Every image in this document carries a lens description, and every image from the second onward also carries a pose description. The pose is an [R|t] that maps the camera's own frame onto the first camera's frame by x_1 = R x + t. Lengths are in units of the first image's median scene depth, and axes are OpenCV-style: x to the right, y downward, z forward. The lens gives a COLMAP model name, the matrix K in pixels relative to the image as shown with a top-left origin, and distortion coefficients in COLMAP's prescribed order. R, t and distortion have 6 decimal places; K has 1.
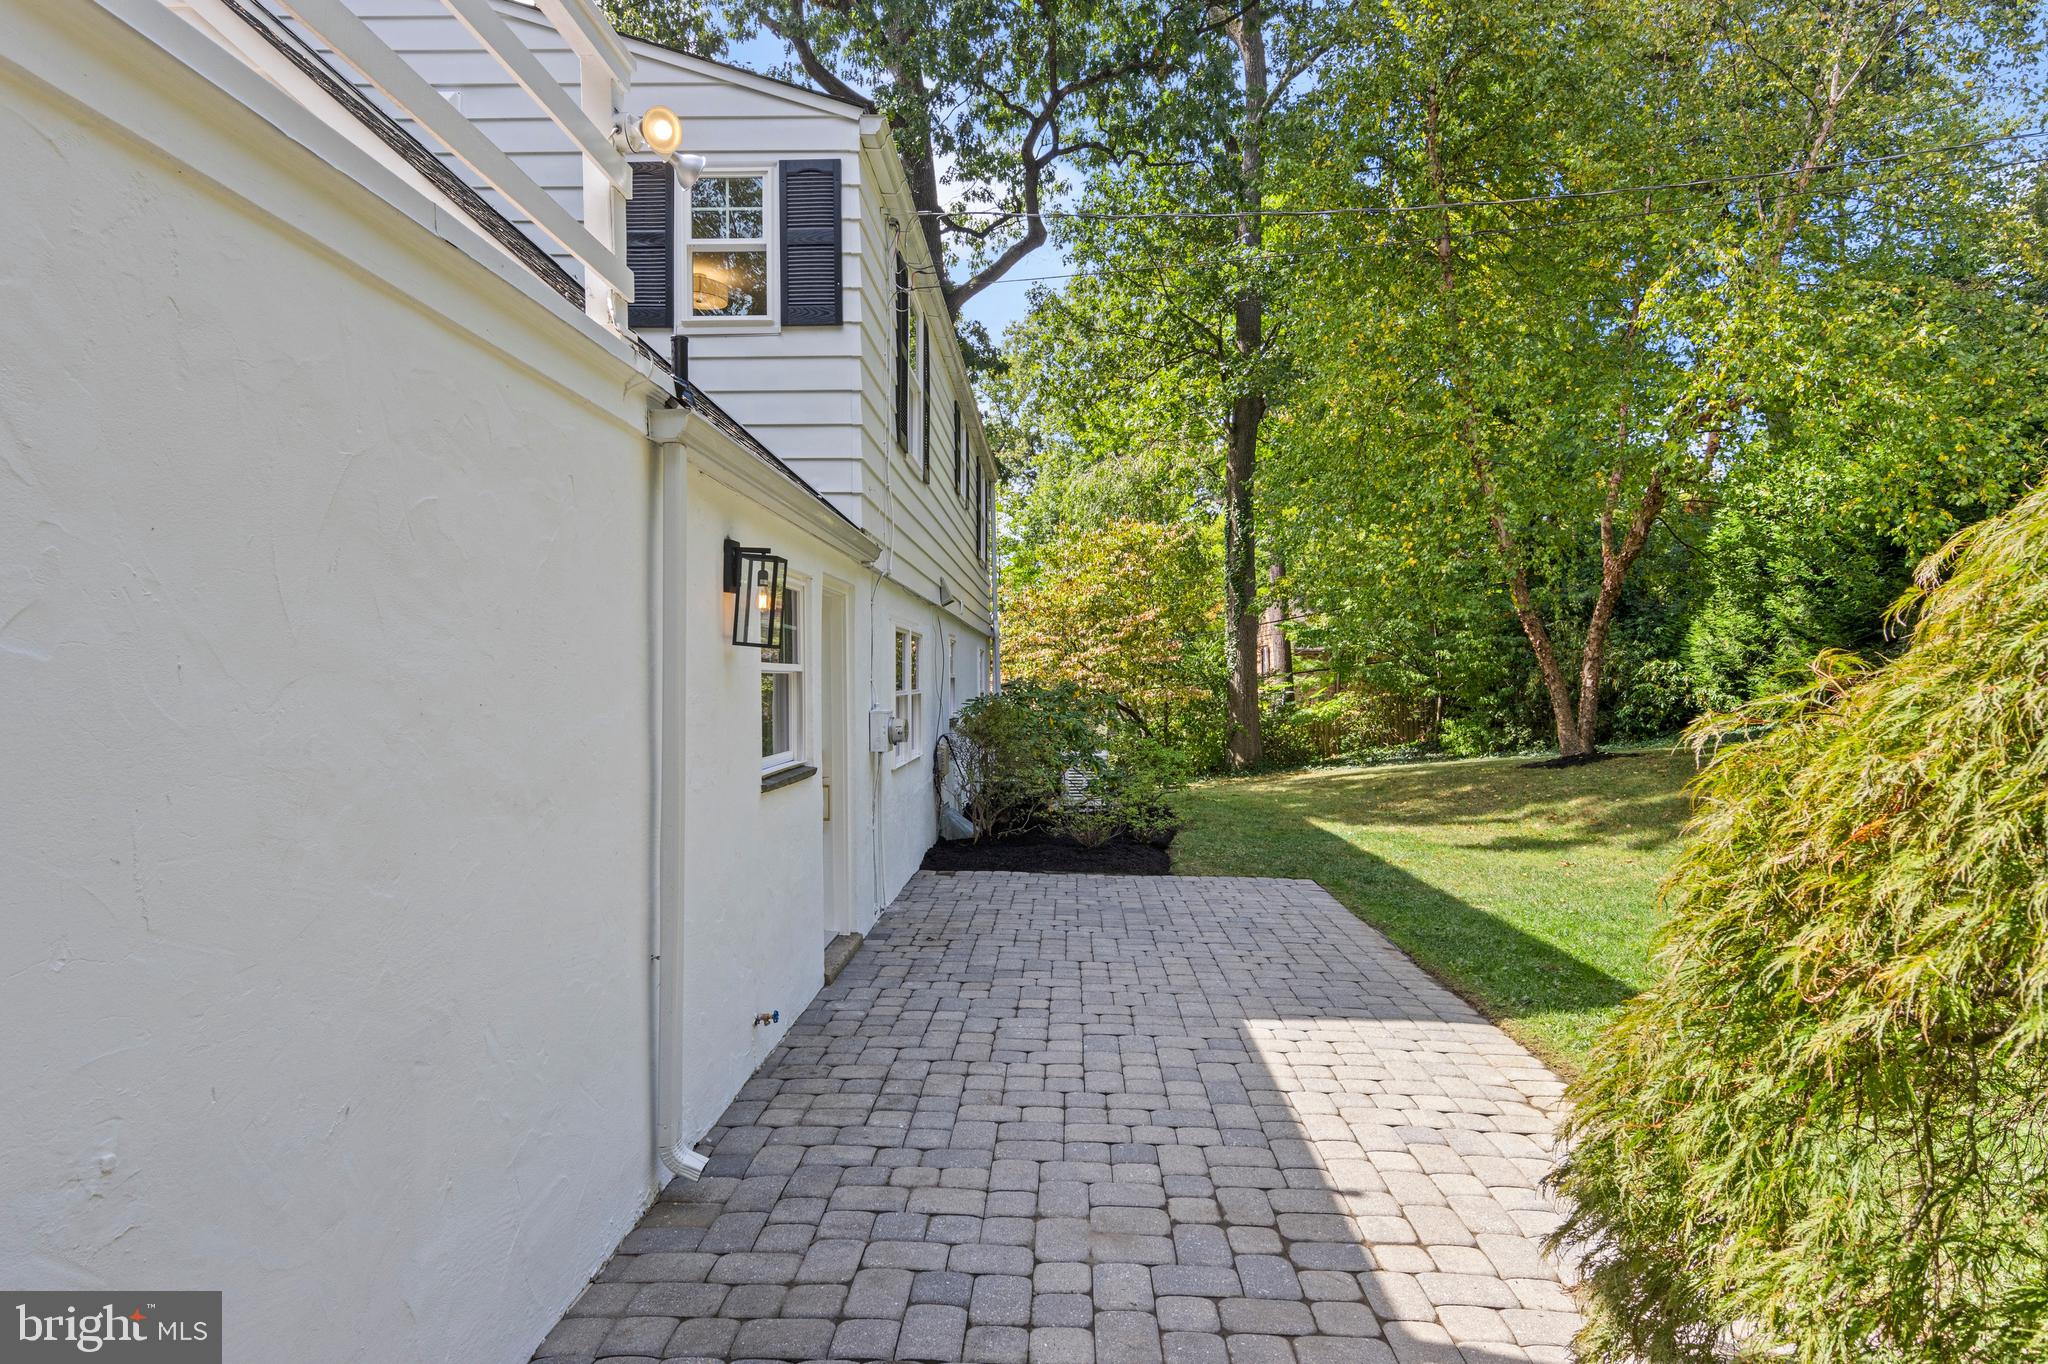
lens RADIAL K [[1131.0, 0, 1023.9], [0, 1131.0, 680.2], [0, 0, 1]] dist [0.000457, 0.000026]
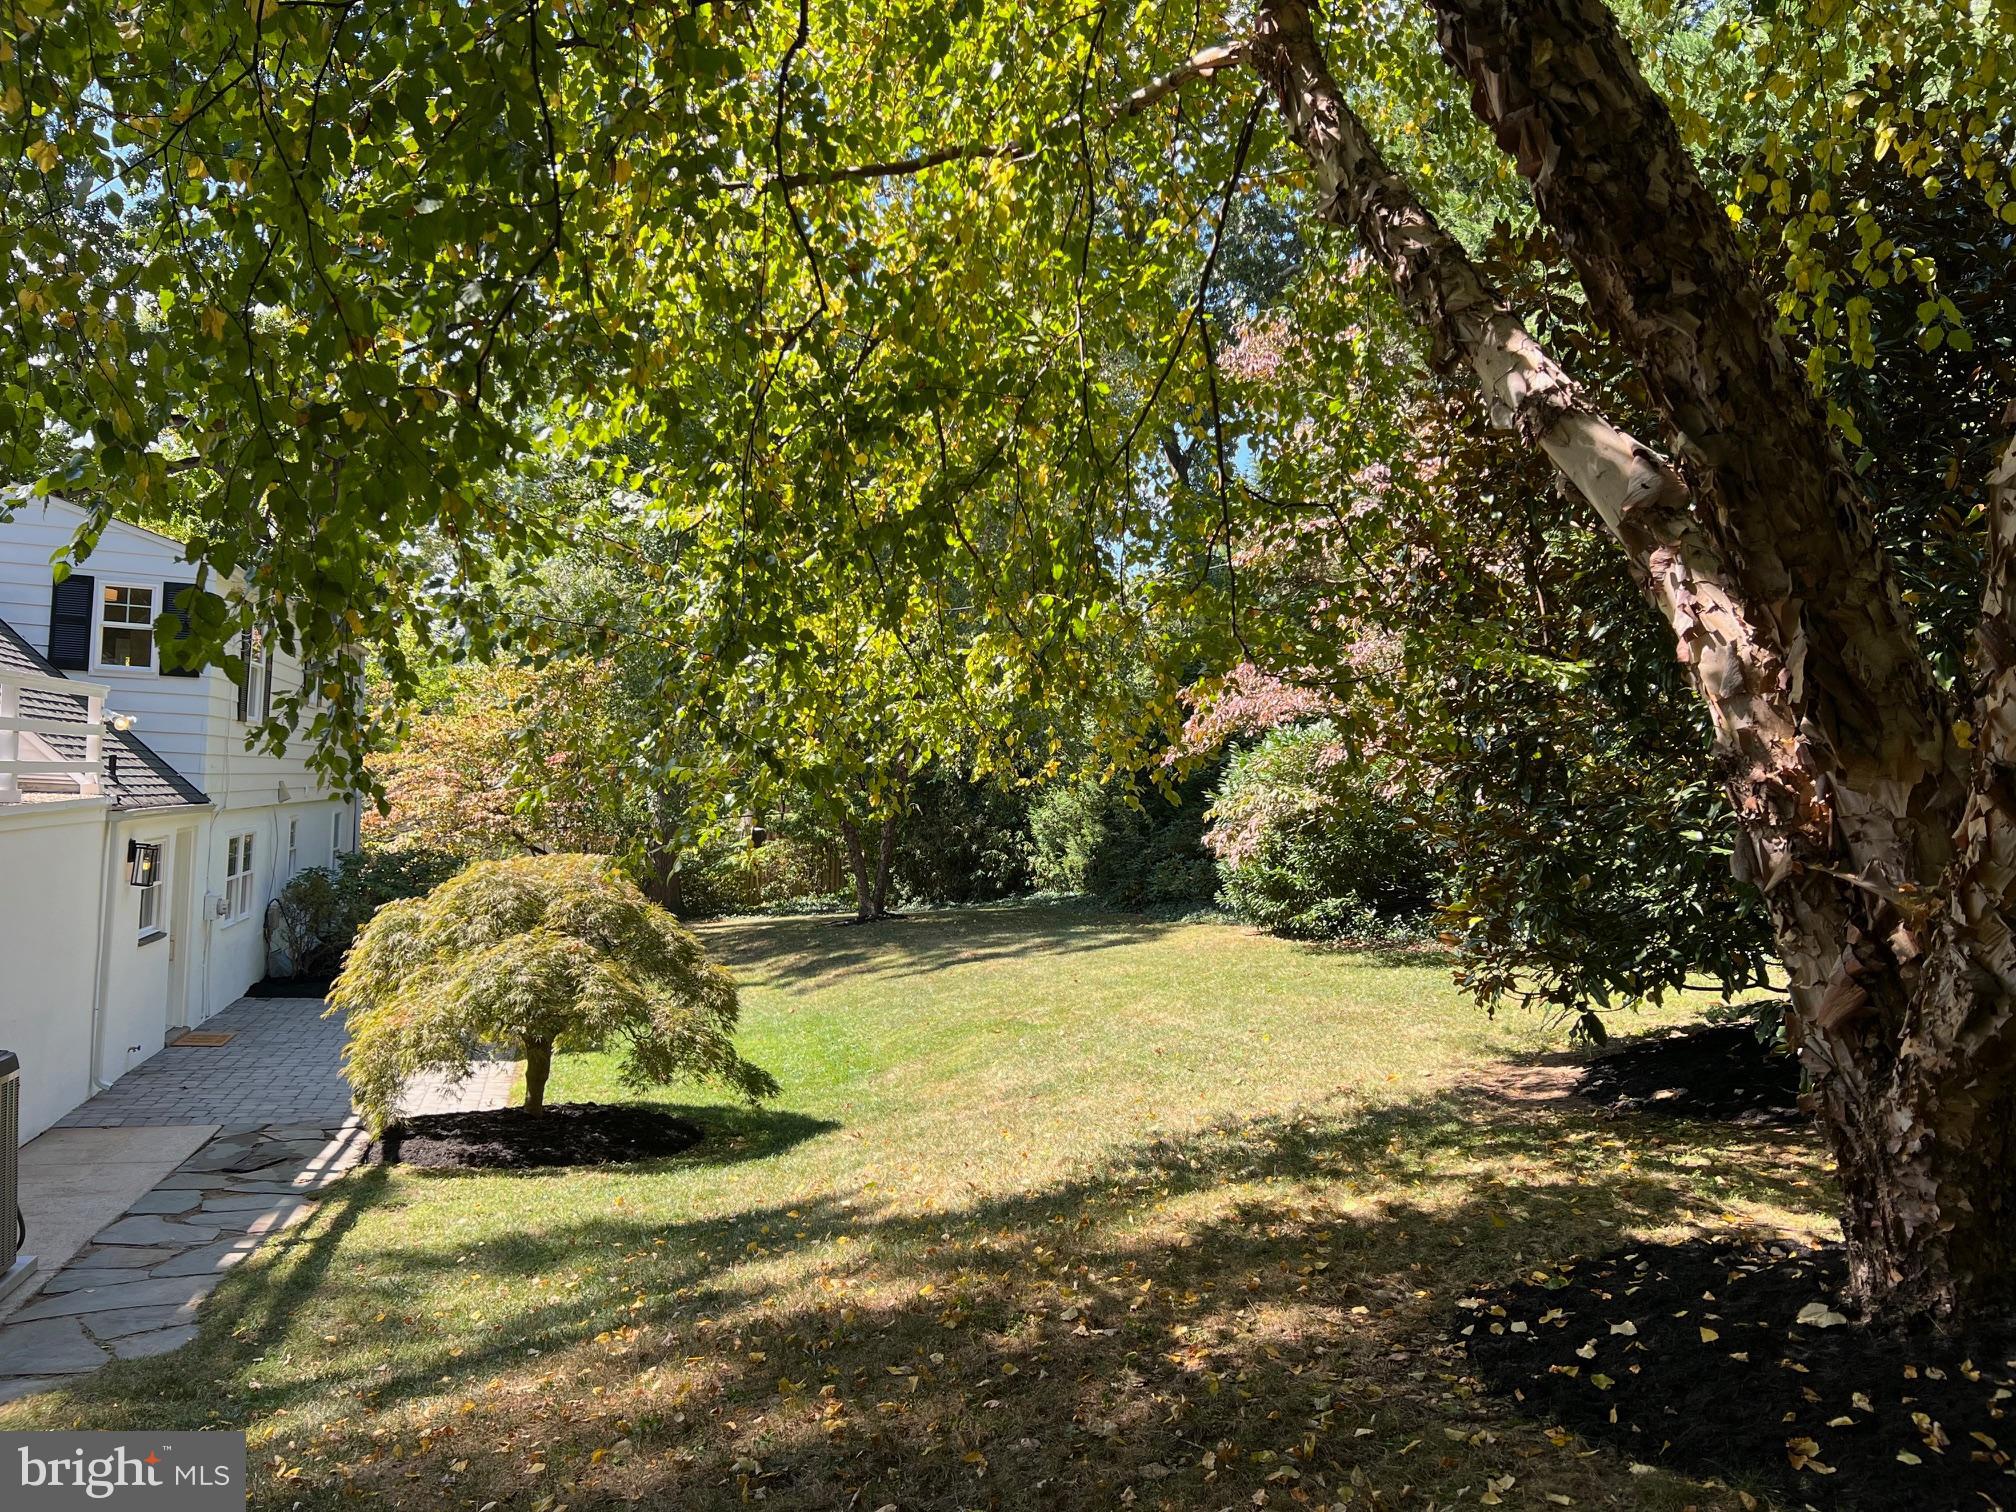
lens RADIAL K [[1496.4, 0, 1007.0], [0, 1496.4, 761.1], [0, 0, 1]] dist [-0.014792, -0.007949]
pose [[0.945555, 0.049535, 0.321672, 0.255269], [-0.043694, 0.998723, -0.025357, -0.158787], [-0.322517, 0.009921, 0.946512, -1.397780]]
